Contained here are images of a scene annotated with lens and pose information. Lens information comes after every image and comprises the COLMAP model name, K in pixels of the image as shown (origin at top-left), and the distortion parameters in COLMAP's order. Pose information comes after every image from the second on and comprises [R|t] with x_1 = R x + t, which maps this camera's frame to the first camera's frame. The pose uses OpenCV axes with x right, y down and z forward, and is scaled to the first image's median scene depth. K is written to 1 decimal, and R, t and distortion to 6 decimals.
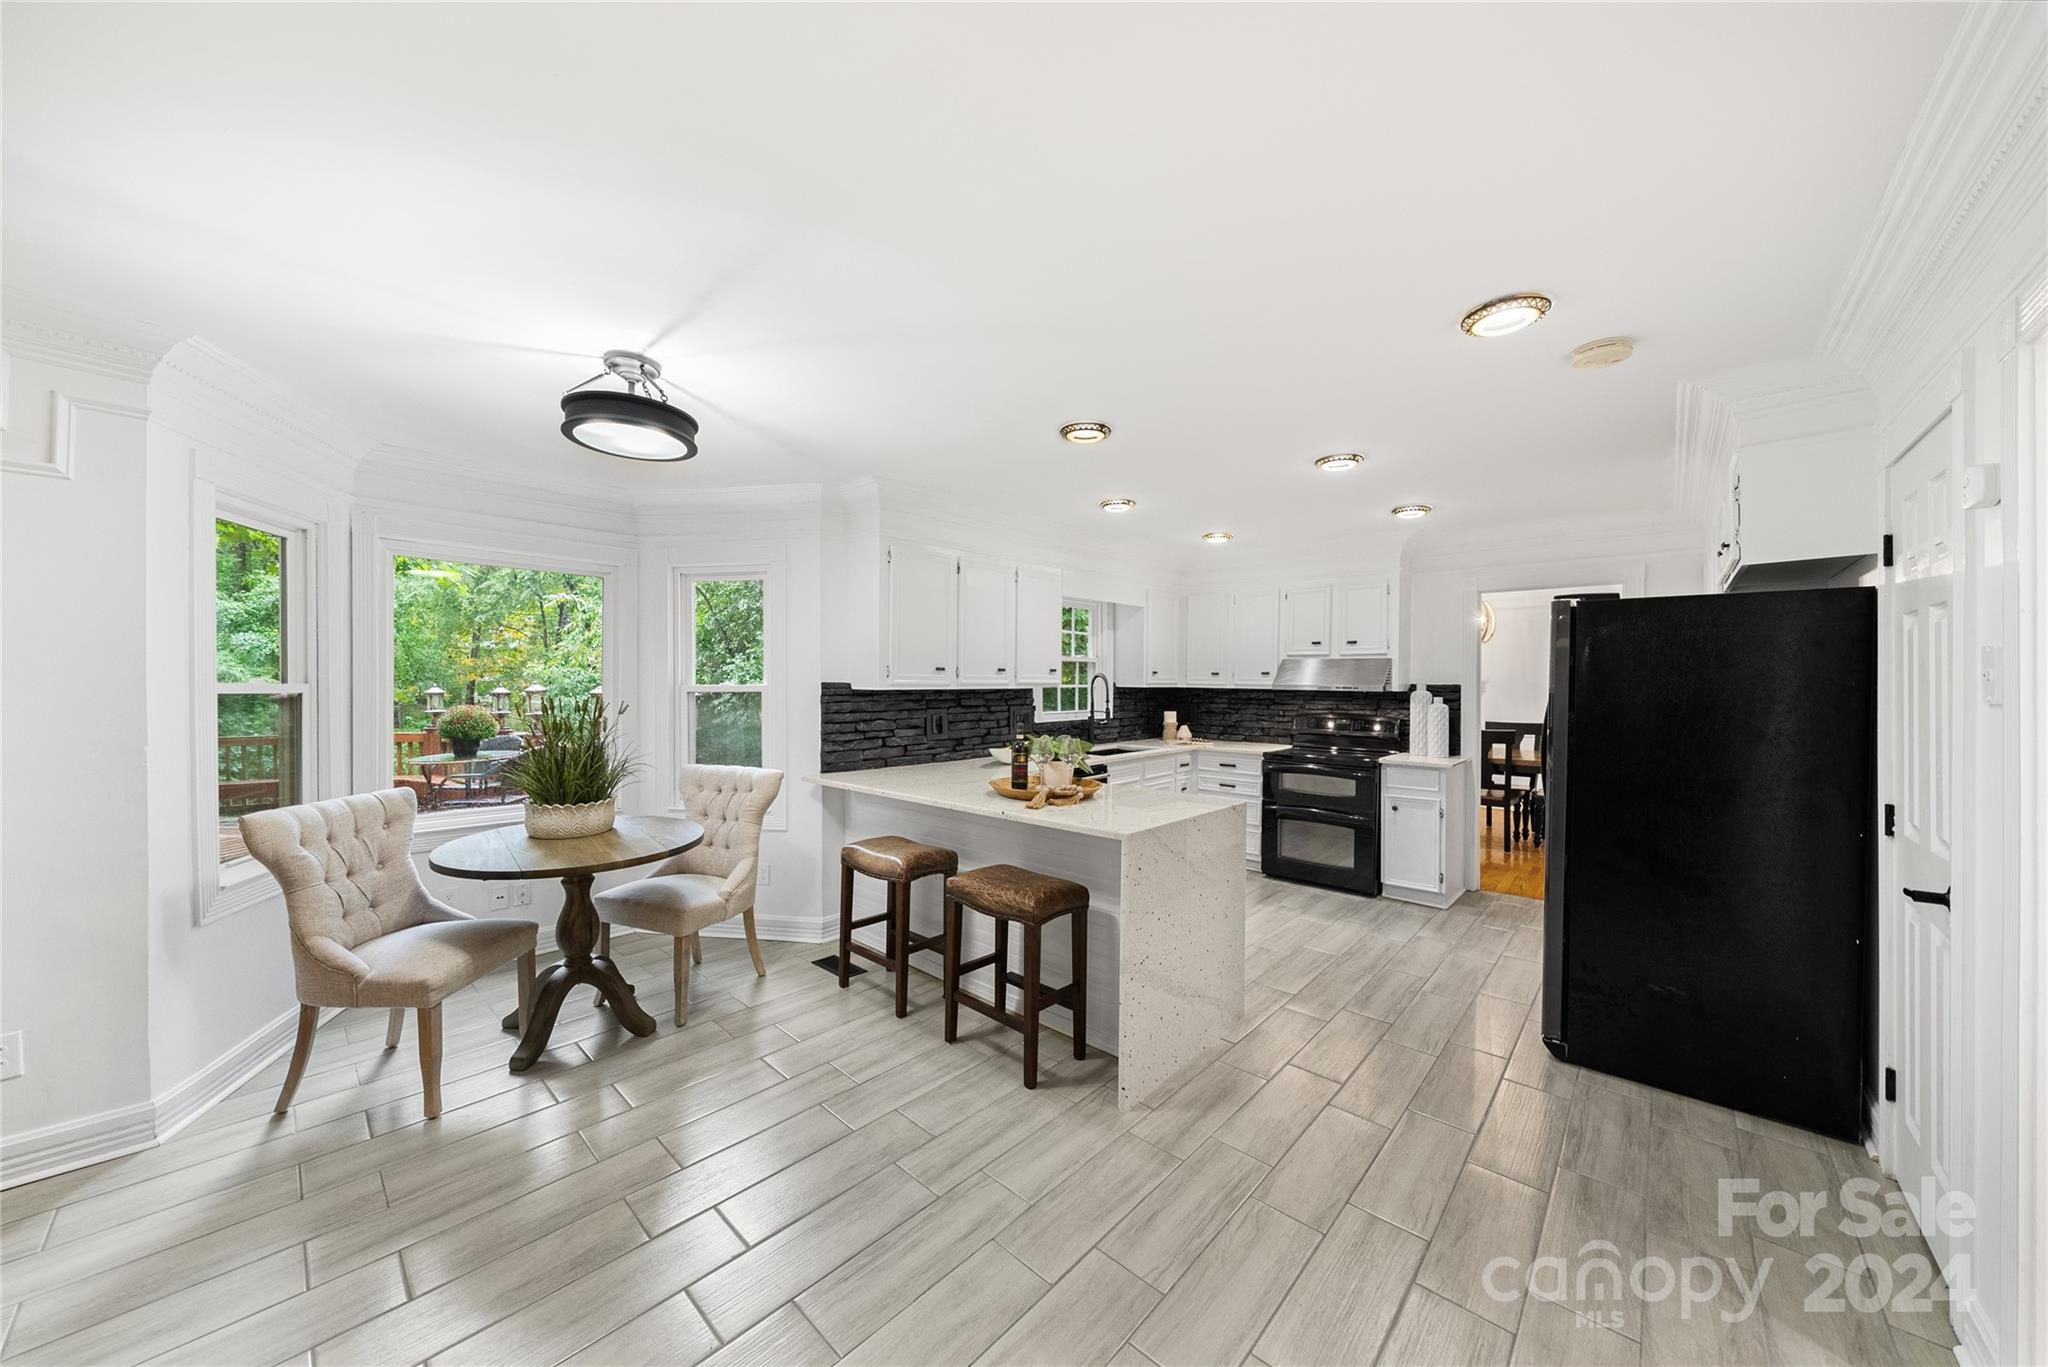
lens RADIAL K [[709.4, 0, 1020.0], [0, 709.4, 689.6], [0, 0, 1]] dist [-0.005260, -0.000276]
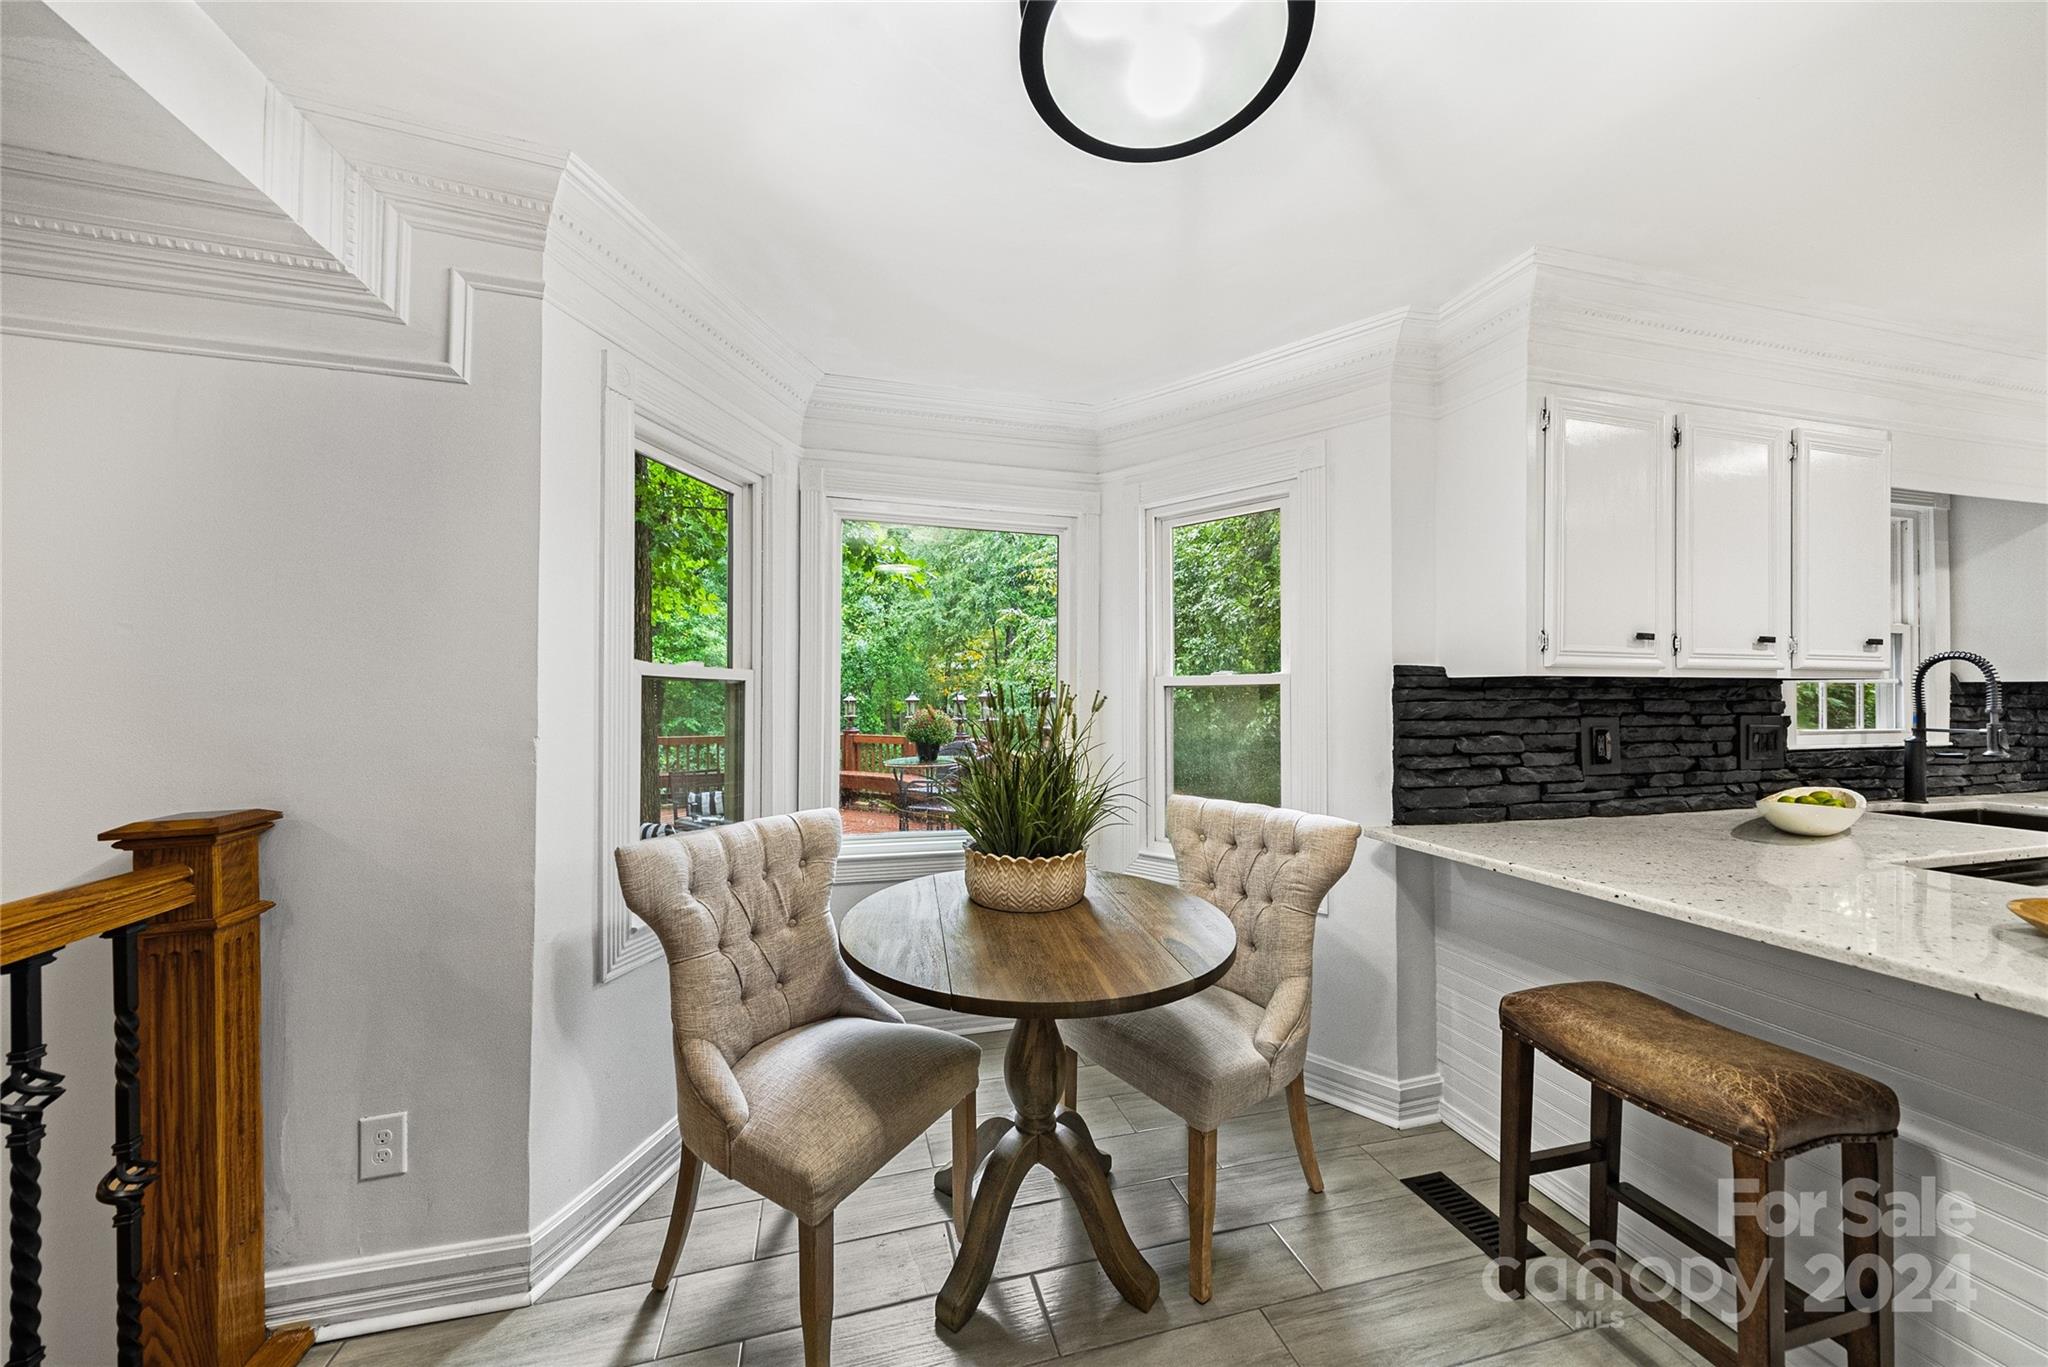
lens RADIAL K [[687.4, 0, 1003.0], [0, 687.4, 695.1], [0, 0, 1]] dist [0.001216, 0.000027]
pose [[0.835562, -0.004170, -0.549380, -0.219742], [-0.004683, 0.999881, -0.014713, 0.021322], [0.549376, 0.014867, 0.835443, 0.332655]]
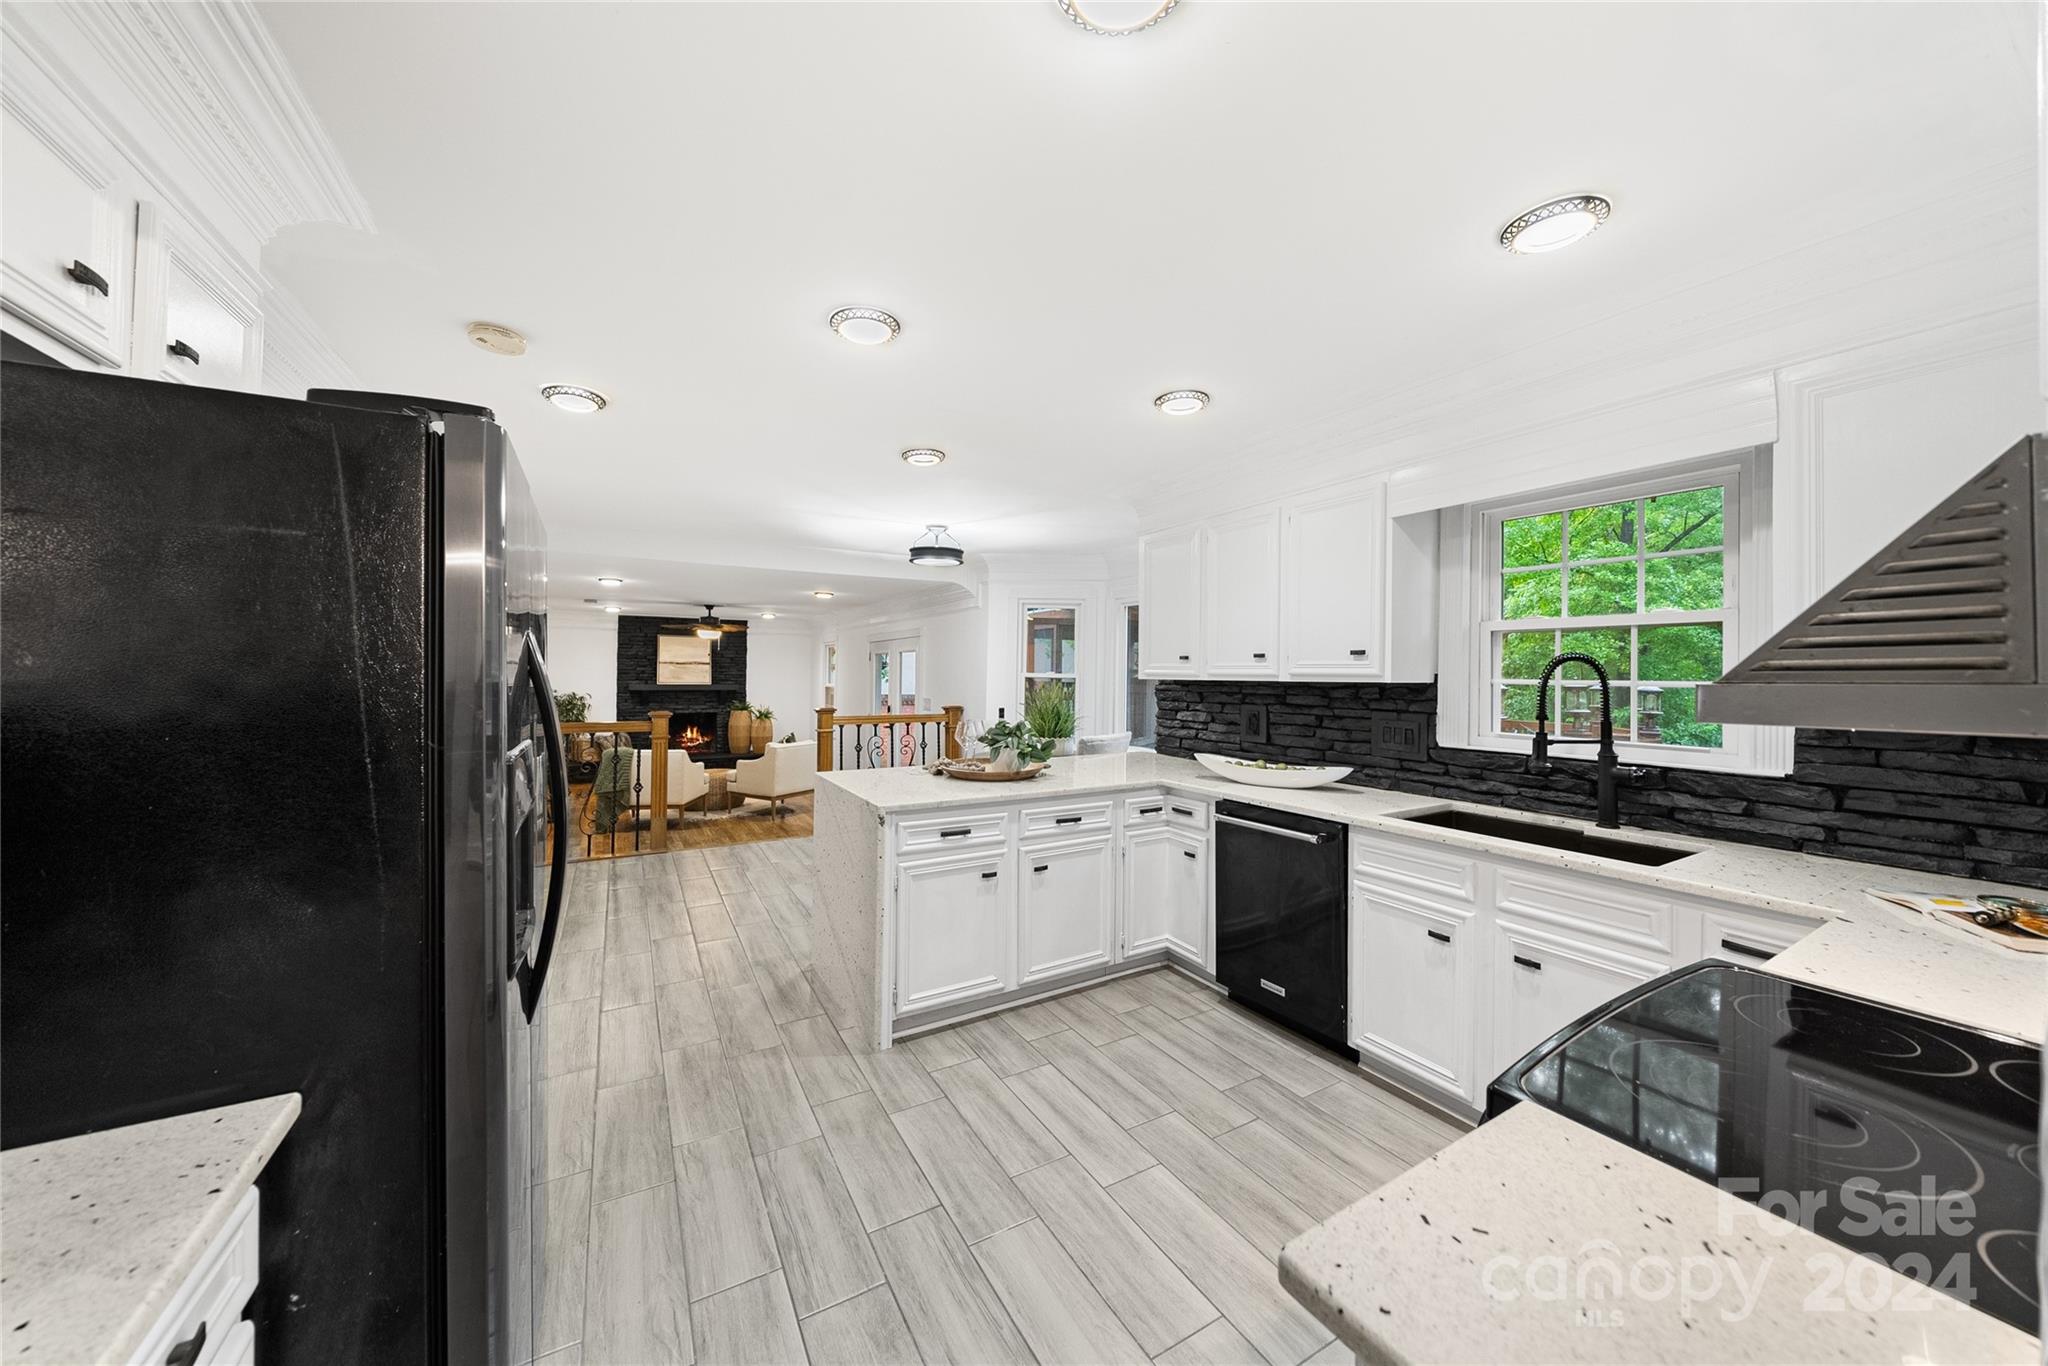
lens RADIAL K [[712.8, 0, 1021.8], [0, 712.8, 668.9], [0, 0, 1]] dist [-0.001636, -0.000228]
pose [[-0.306896, -0.010950, -0.951680, 0.802197], [-0.019764, 0.999792, -0.005130, -0.005543], [0.951538, 0.017234, -0.307049, 1.051529]]
